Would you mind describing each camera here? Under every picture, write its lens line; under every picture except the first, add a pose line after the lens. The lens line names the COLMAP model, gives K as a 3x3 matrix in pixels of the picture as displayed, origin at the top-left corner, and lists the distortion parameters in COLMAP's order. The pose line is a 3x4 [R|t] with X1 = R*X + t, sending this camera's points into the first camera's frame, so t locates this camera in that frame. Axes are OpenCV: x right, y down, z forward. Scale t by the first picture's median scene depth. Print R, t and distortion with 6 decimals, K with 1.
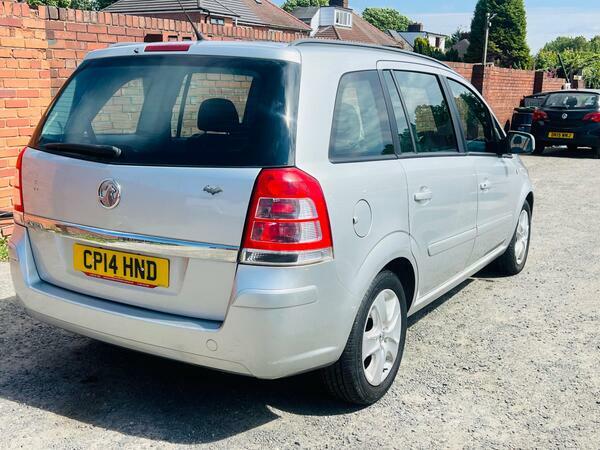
lens RADIAL K [[645.9, 0, 306.4], [0, 645.9, 227.0], [0, 0, 1]] dist [0.106359, -0.212427]
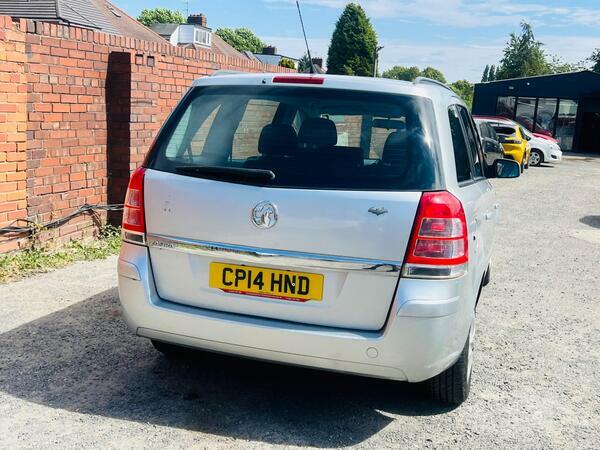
lens RADIAL K [[644.8, 0, 305.6], [0, 644.8, 219.3], [0, 0, 1]] dist [0.120170, -0.255947]
pose [[0.975902, -0.001133, 0.218206, -0.426764], [0.009650, 0.999232, -0.037969, -0.001711], [-0.217995, 0.039159, 0.975164, -0.044125]]
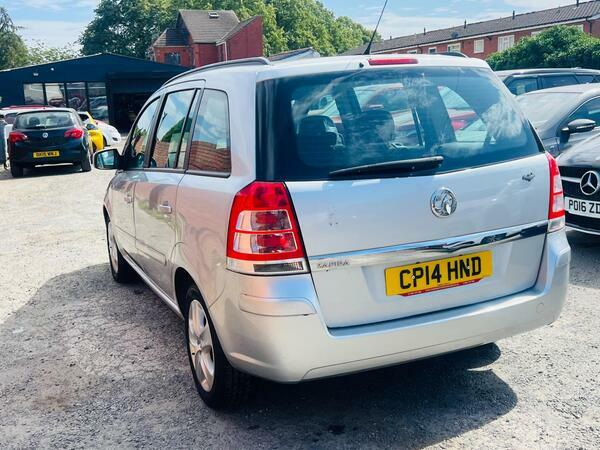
lens RADIAL K [[655.9, 0, 300.0], [0, 655.9, 225.0], [0, 0, 1]] dist [0.090714, -0.219923]
pose [[0.595417, -0.196886, 0.778919, -1.134305], [0.225052, 0.971567, 0.073548, -0.130776], [-0.771252, 0.131505, 0.622797, 0.489608]]
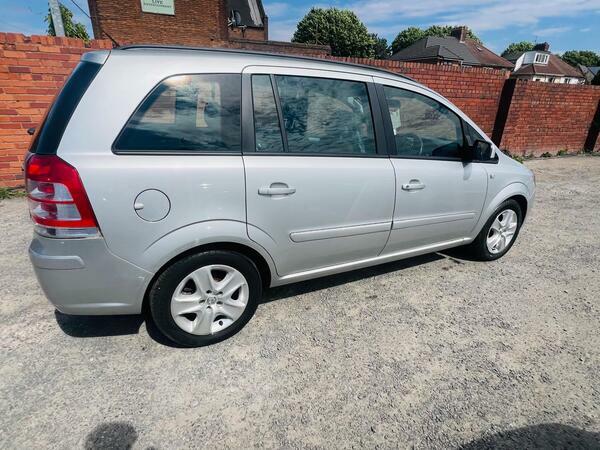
lens RADIAL K [[327.0, 0, 301.5], [0, 327.0, 223.5], [0, 0, 1]] dist [-0.001607, 0.000838]
pose [[0.858693, 0.193132, -0.474707, 0.562479], [-0.123331, 0.976927, 0.174365, -0.110025], [0.497430, -0.091179, 0.862699, 0.593195]]
